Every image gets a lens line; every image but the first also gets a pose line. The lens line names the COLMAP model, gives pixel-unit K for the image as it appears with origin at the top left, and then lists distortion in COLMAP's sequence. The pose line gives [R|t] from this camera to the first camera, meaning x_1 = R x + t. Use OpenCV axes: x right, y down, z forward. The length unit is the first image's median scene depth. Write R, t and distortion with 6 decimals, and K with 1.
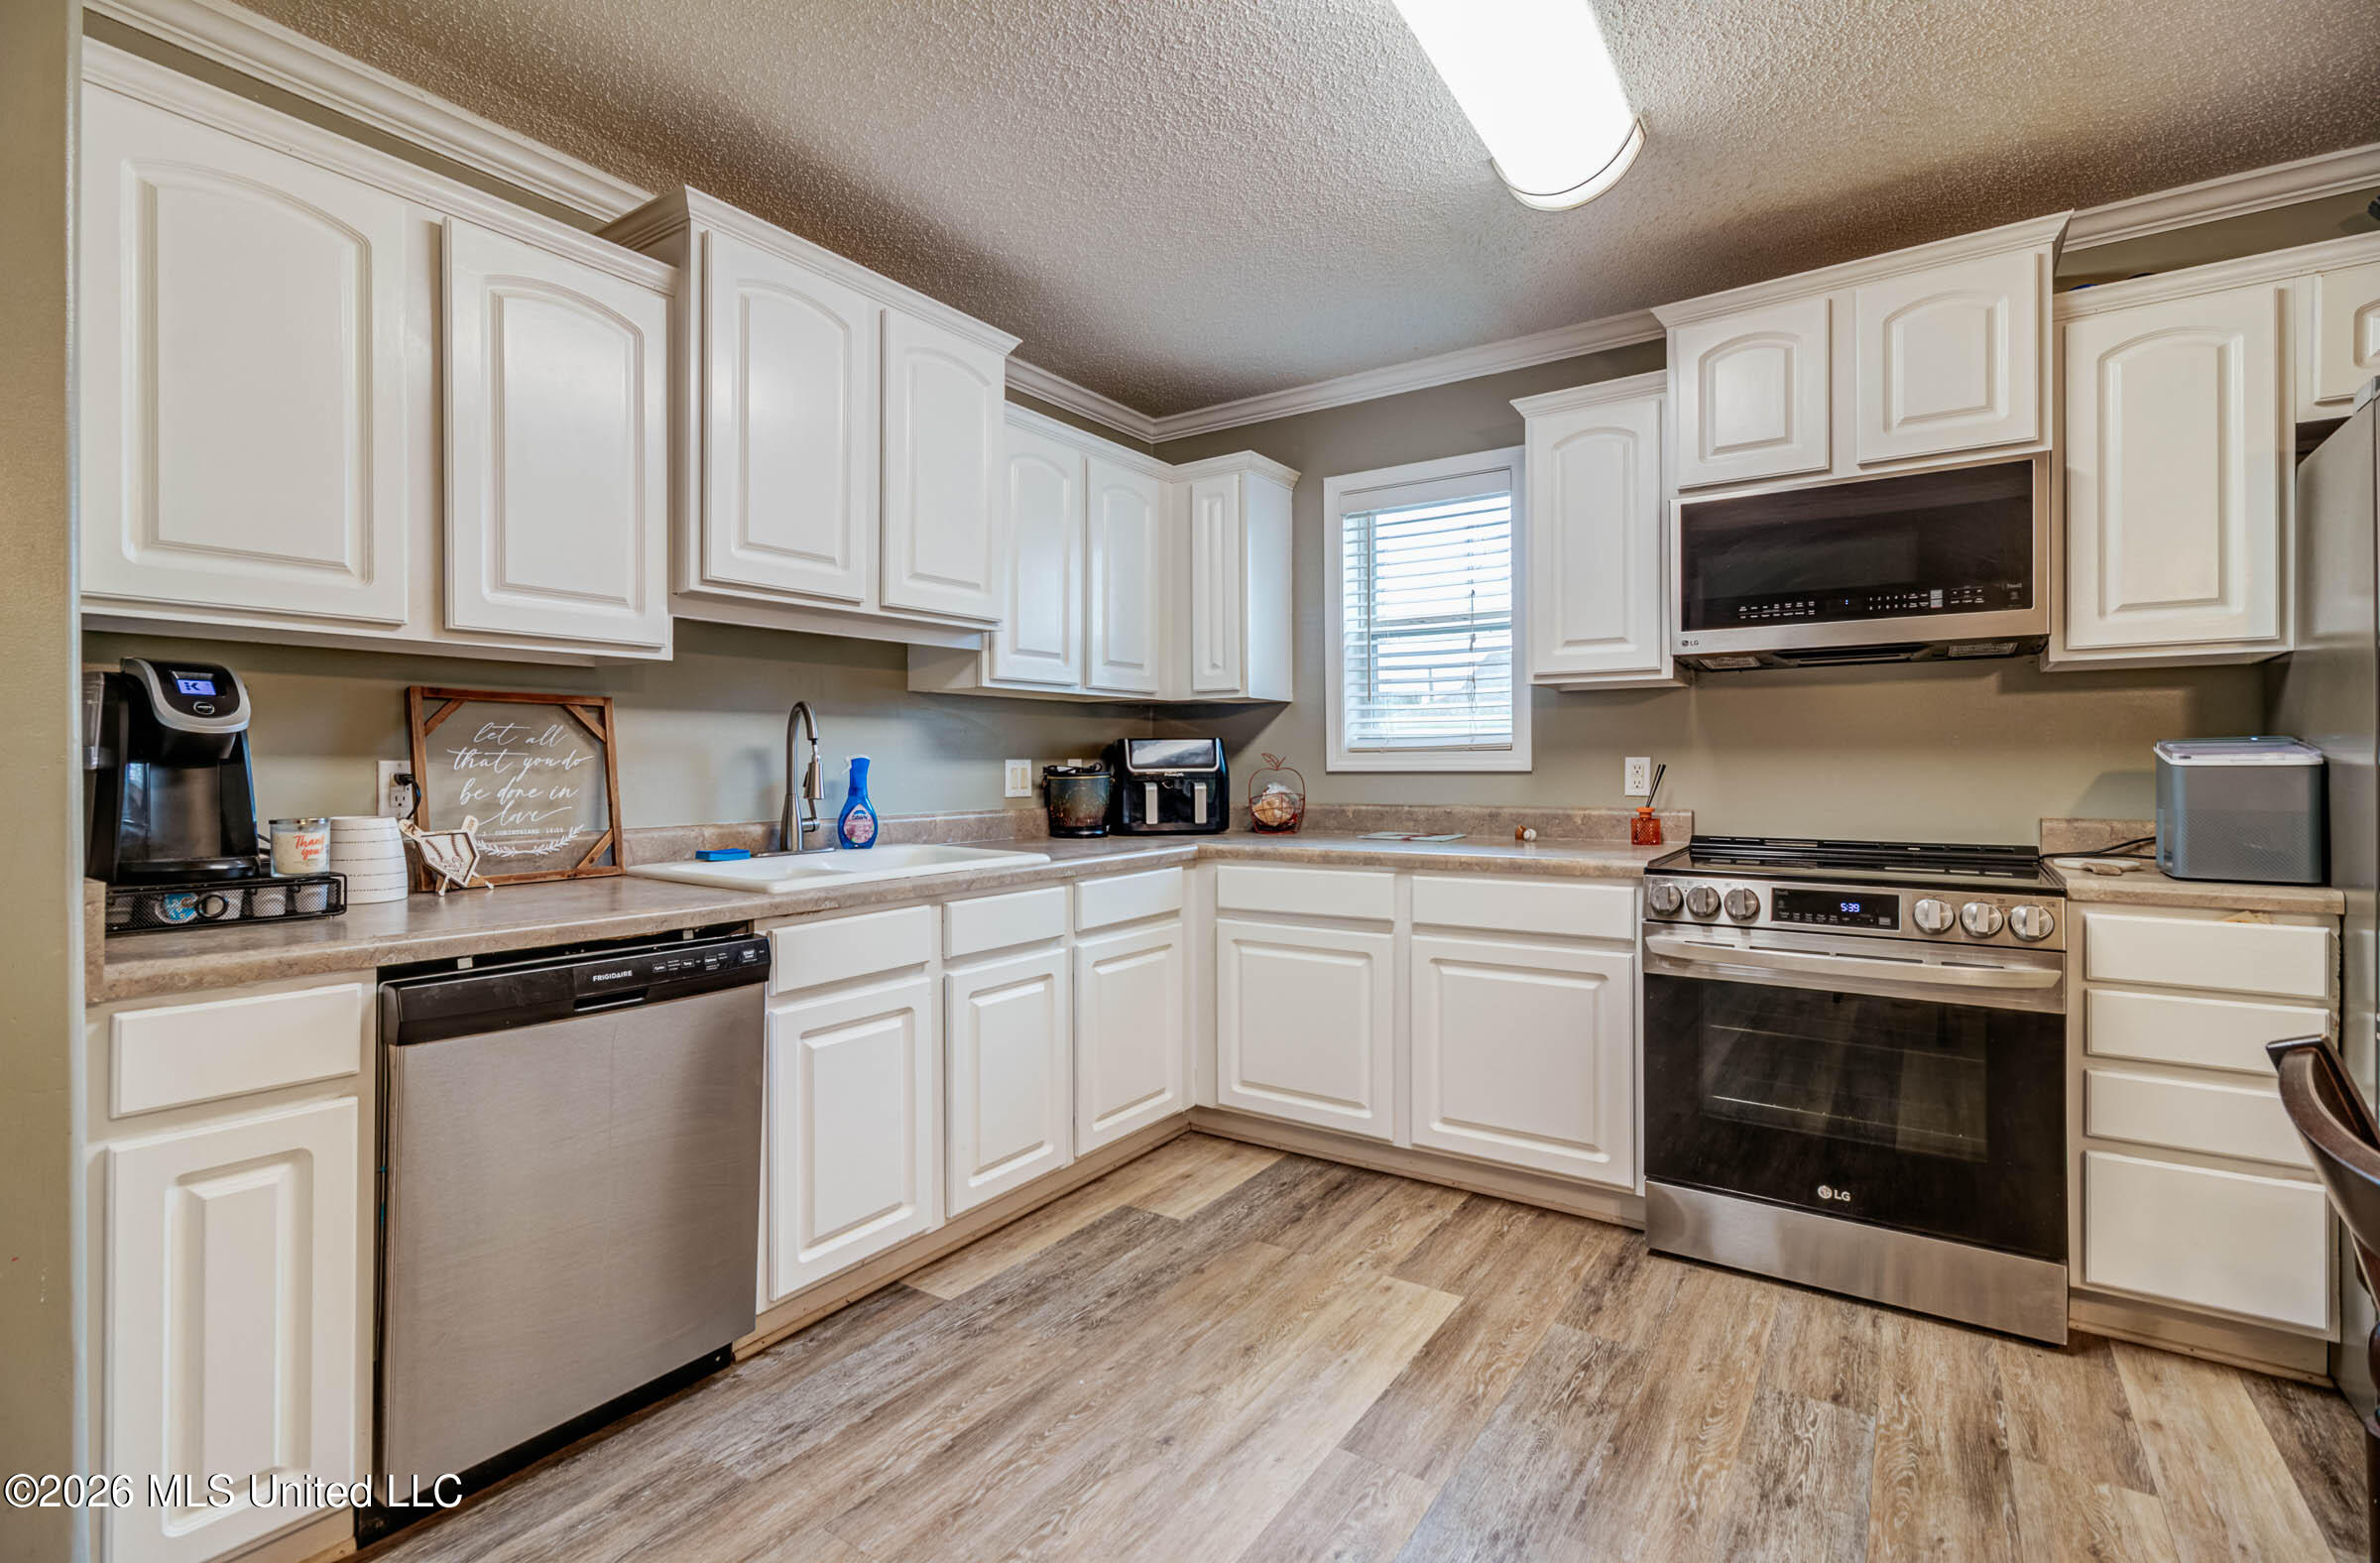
lens RADIAL K [[1082.3, 0, 1166.7], [0, 1082.3, 765.9], [0, 0, 1]] dist [-0.029347, 0.026376]
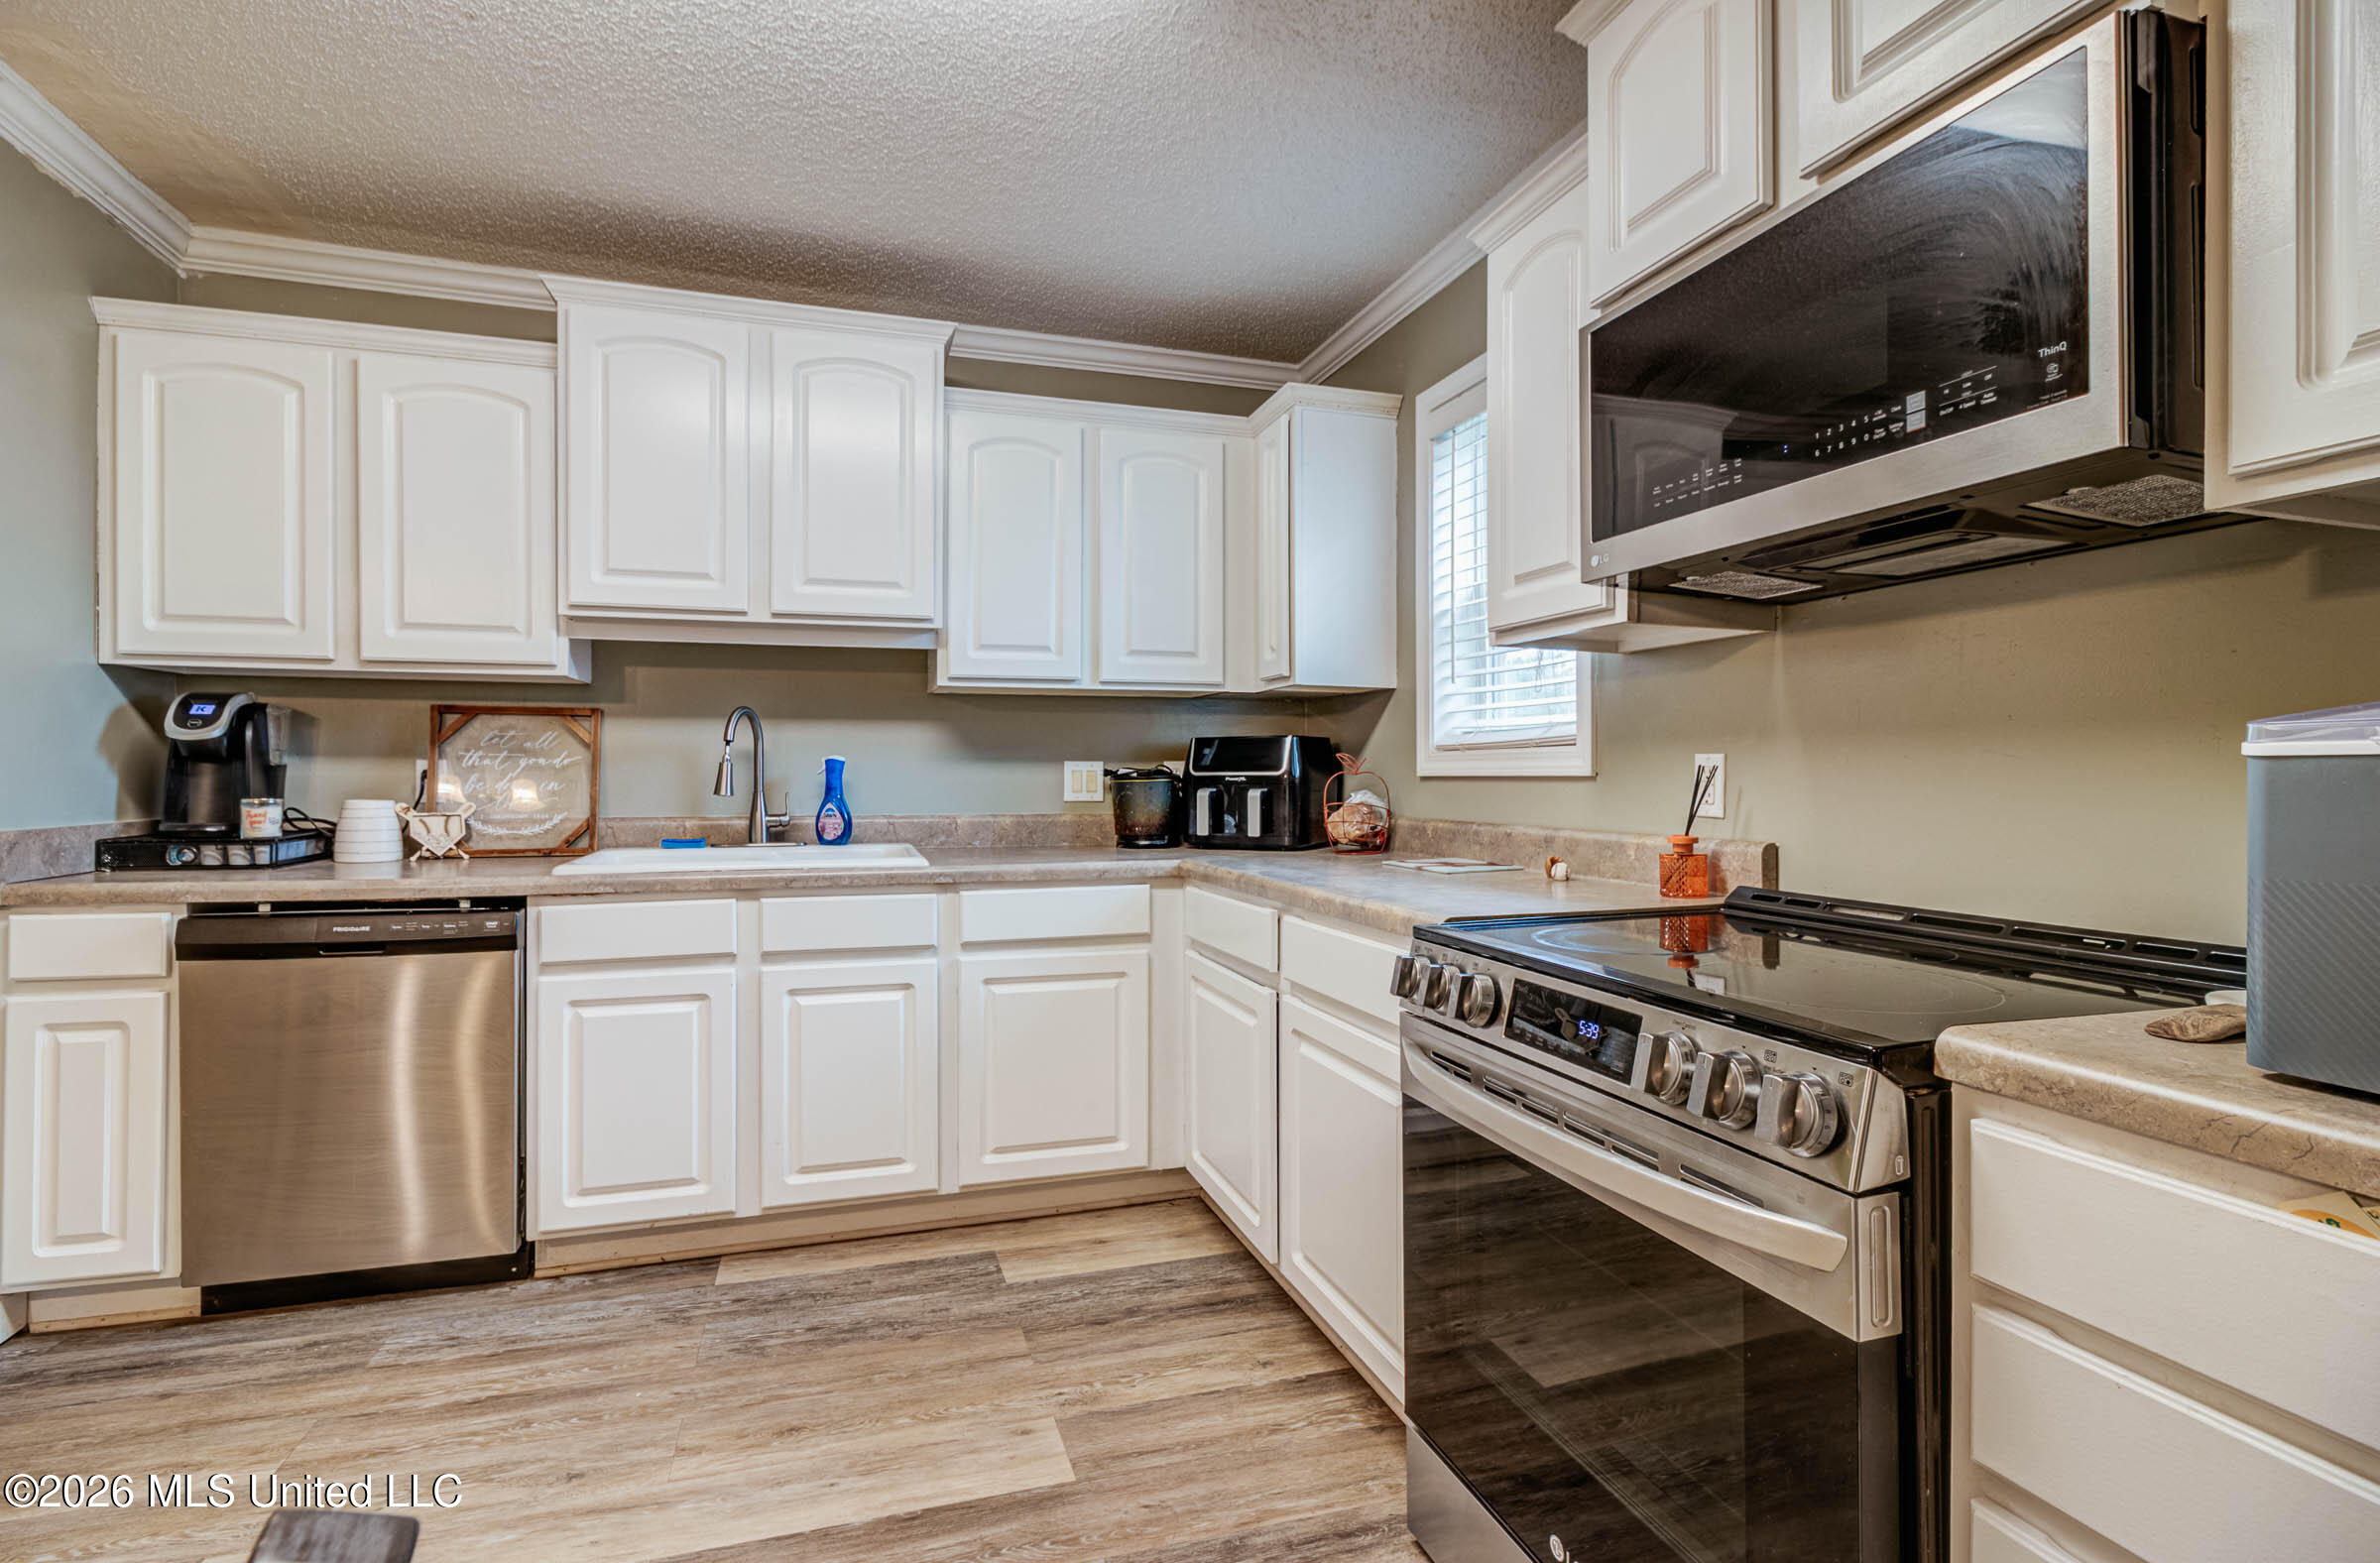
lens RADIAL K [[1109.3, 0, 1173.3], [0, 1109.3, 770.7], [0, 0, 1]] dist [-0.016176, 0.012672]
pose [[0.790873, 0.002768, -0.611974, 0.751240], [-0.005484, 0.999982, -0.002564, 0.006117], [0.611956, 0.005384, 0.790874, 0.411579]]
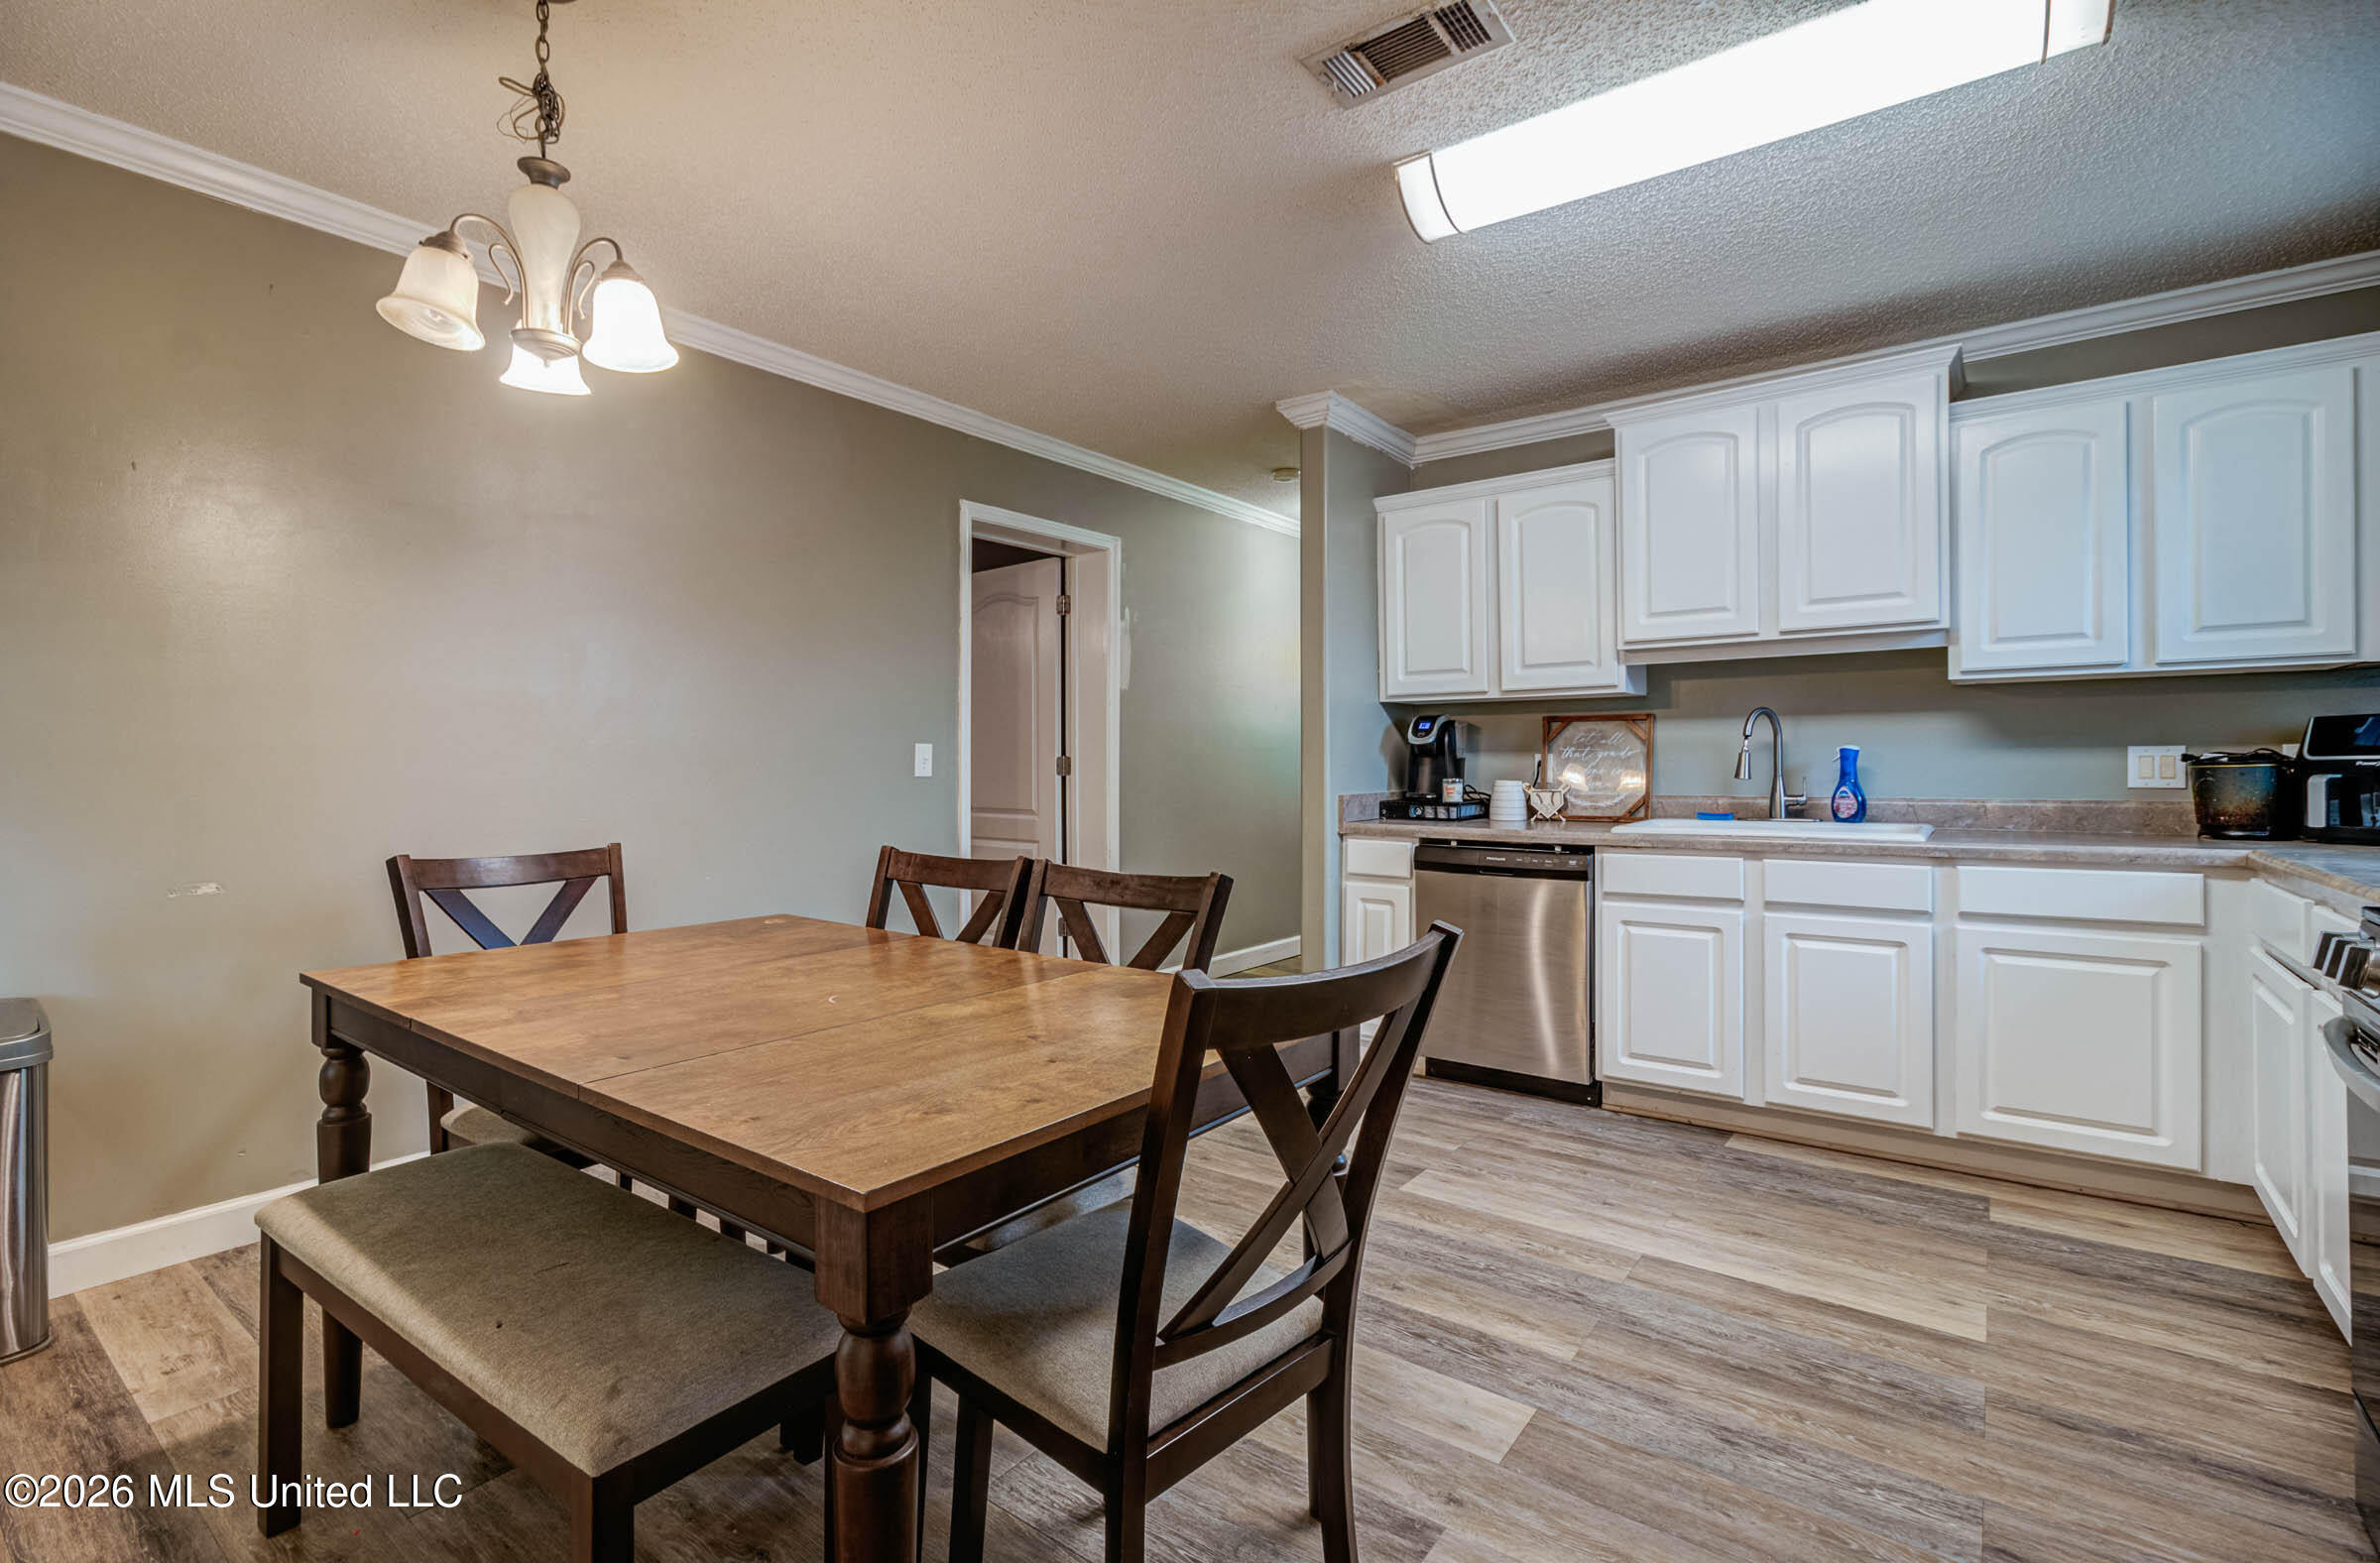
lens RADIAL K [[1080.2, 0, 1159.2], [0, 1080.2, 772.5], [0, 0, 1]] dist [0.000807, 0.000331]
pose [[-0.050495, 0.008855, -0.998685, 1.142835], [0.003049, 0.999957, 0.008712, 0.008547], [0.998720, -0.002605, -0.050520, 0.338072]]
